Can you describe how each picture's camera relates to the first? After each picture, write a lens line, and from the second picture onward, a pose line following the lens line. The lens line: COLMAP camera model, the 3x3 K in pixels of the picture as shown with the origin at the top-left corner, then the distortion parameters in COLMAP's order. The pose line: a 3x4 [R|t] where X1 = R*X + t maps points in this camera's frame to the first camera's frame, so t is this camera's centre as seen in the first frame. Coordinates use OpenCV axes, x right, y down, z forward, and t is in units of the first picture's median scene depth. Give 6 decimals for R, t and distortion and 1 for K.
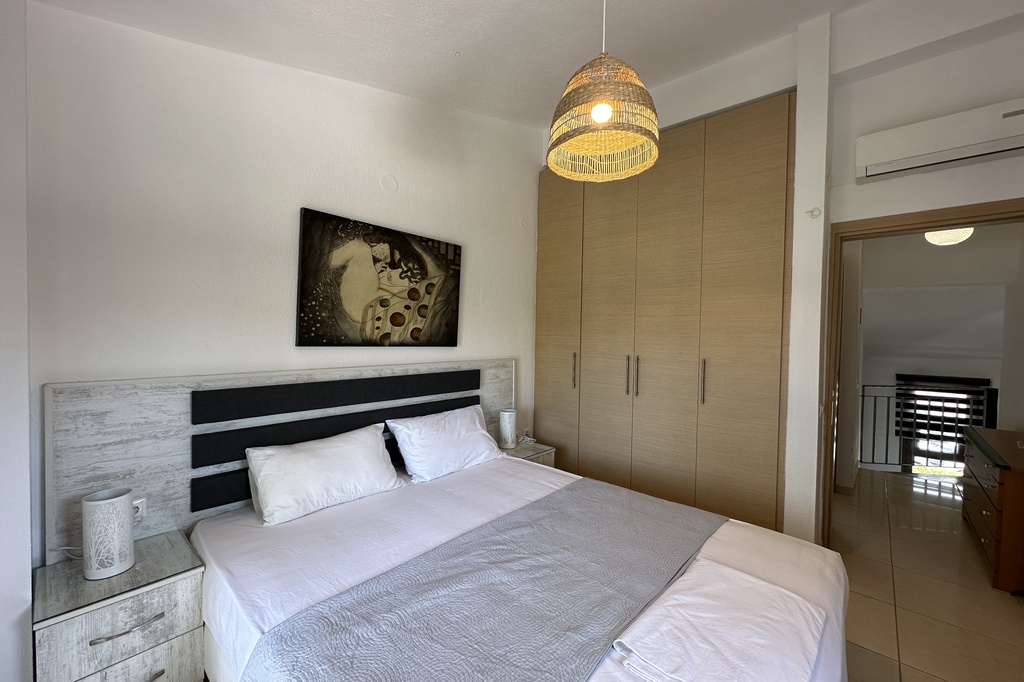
lens RADIAL K [[411.5, 0, 509.4], [0, 411.5, 343.2], [0, 0, 1]] dist [-0.004609, 0.001472]
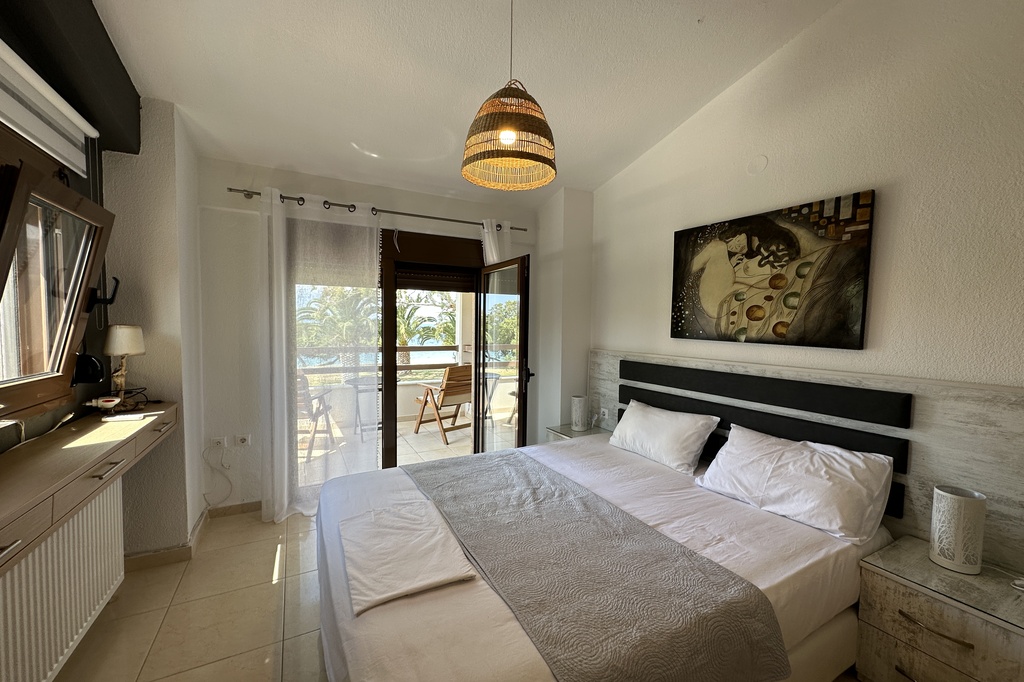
lens RADIAL K [[411.5, 0, 510.1], [0, 411.5, 338.8], [0, 0, 1]] dist [-0.004609, 0.001472]
pose [[-0.347945, 0.016702, -0.937366, 0.762903], [-0.038250, 0.998756, 0.031994, -0.009671], [0.936734, 0.046987, -0.346873, 0.817229]]
